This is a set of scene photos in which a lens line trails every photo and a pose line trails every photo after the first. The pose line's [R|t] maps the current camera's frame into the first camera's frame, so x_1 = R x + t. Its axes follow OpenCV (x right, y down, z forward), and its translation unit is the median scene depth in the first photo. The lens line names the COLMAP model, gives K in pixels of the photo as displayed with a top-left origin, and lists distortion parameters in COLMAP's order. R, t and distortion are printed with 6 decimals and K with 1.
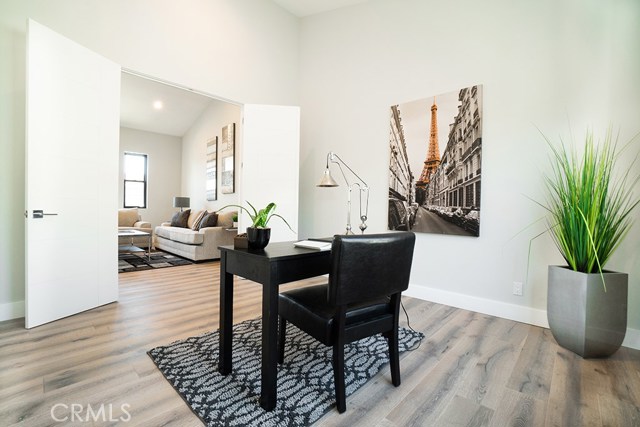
lens RADIAL K [[281.1, 0, 314.6], [0, 281.1, 213.7], [0, 0, 1]] dist [-0.059501, 0.018741]
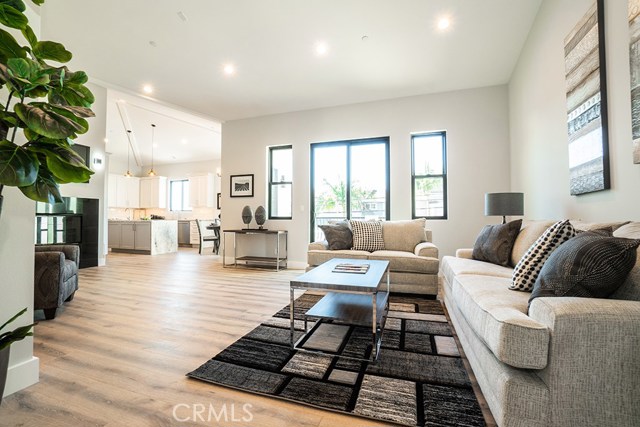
lens RADIAL K [[281.1, 0, 312.4], [0, 281.1, 214.5], [0, 0, 1]] dist [-0.059501, 0.018741]
pose [[0.413295, -0.034433, -0.909946, -0.210820], [-0.002560, 0.999237, -0.038974, -0.006508], [0.910594, 0.018437, 0.412892, 0.559234]]
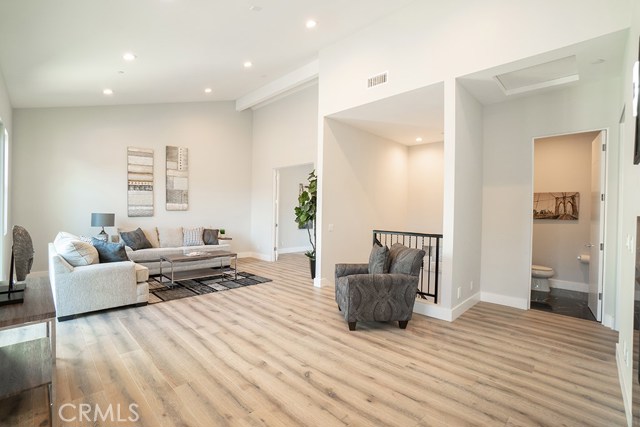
lens RADIAL K [[281.1, 0, 315.6], [0, 281.1, 215.9], [0, 0, 1]] dist [-0.059501, 0.018741]
pose [[0.008921, -0.033681, 0.999393, -1.302881], [-0.007264, 0.999404, 0.033746, -0.085980], [-0.999934, -0.007561, 0.008671, 0.428754]]
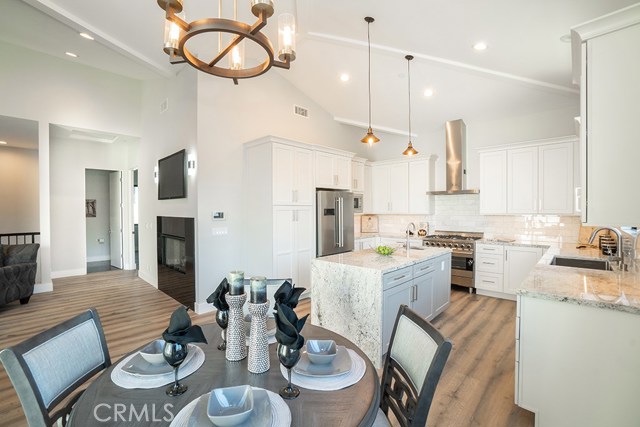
lens RADIAL K [[281.1, 0, 316.4], [0, 281.1, 219.3], [0, 0, 1]] dist [-0.059501, 0.018741]
pose [[-0.999842, -0.017754, 0.001065, -1.502459], [-0.017684, 0.998727, 0.047231, -0.113622], [-0.001902, 0.047205, -0.998883, 0.900833]]
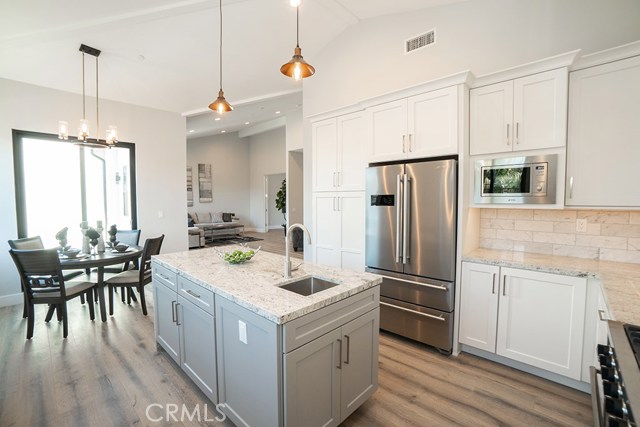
lens RADIAL K [[281.1, 0, 308.3], [0, 281.1, 216.4], [0, 0, 1]] dist [-0.059501, 0.018741]
pose [[0.018624, -0.079719, 0.996643, -1.971642], [0.012492, 0.996757, 0.079495, -0.109696], [-0.999749, 0.010970, 0.019560, 0.292449]]
